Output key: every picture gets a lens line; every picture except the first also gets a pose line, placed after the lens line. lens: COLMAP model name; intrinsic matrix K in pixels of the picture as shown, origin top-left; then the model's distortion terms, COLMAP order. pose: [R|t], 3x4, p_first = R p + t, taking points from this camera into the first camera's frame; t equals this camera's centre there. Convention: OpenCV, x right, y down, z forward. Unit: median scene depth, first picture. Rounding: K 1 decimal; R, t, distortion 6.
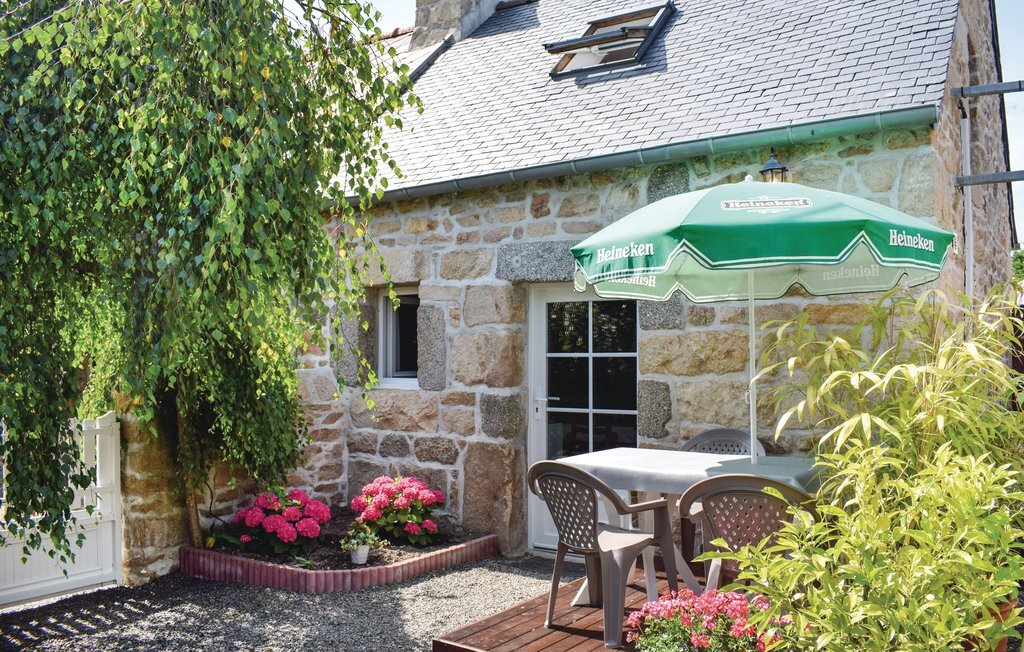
lens RADIAL K [[863.1, 0, 541.4], [0, 863.1, 329.0], [0, 0, 1]] dist [-0.083580, -0.000012]
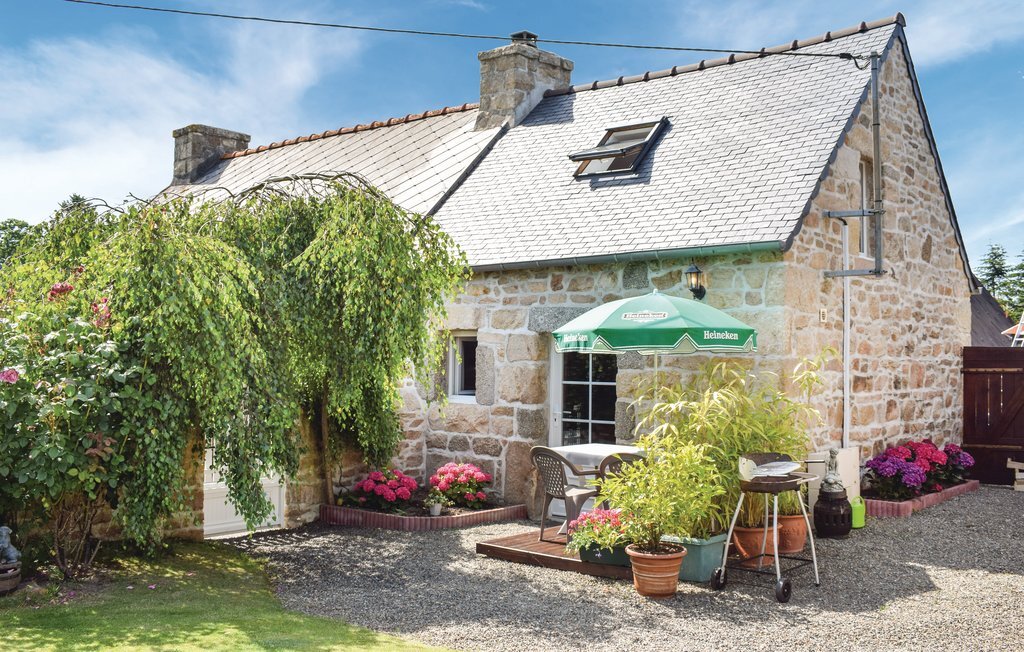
lens RADIAL K [[1072.7, 0, 513.7], [0, 1072.7, 258.3], [0, 0, 1]] dist [-0.008895, -0.004556]
pose [[0.992273, 0.001628, -0.124065, 0.154755], [-0.008859, 0.998292, -0.057751, -0.076565], [0.123759, 0.058404, 0.990592, -0.854473]]
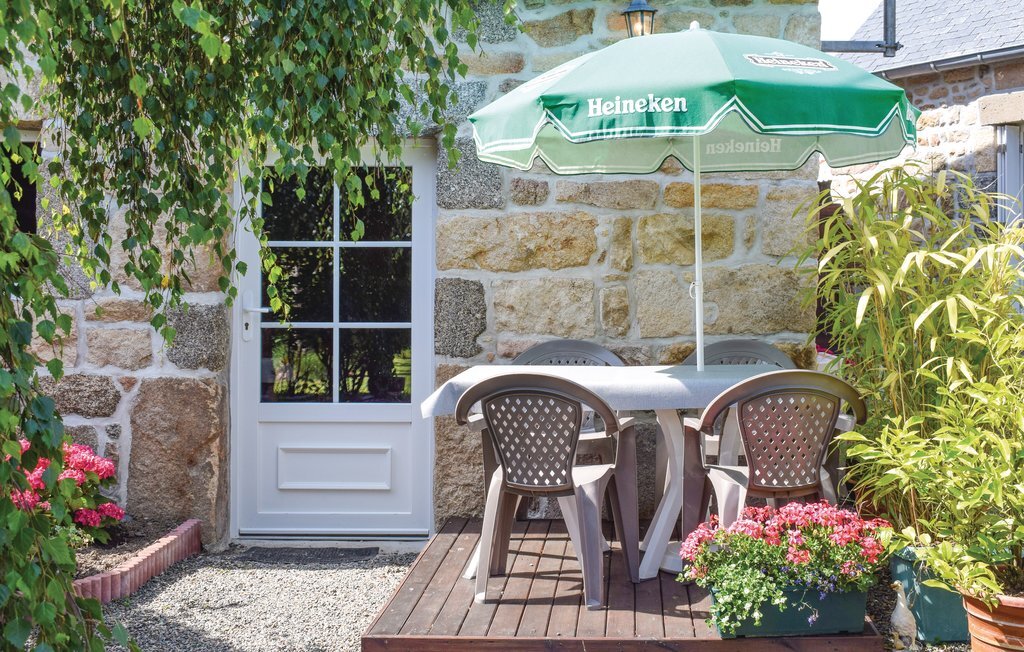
lens RADIAL K [[1360.6, 0, 606.1], [0, 1360.6, 234.0], [0, 0, 1]] dist [-0.015339, -0.013725]
pose [[0.817535, 0.021102, 0.575493, -0.393714], [-0.022296, 0.999739, -0.004985, 0.022688], [-0.575448, -0.008755, 0.817792, -0.013166]]
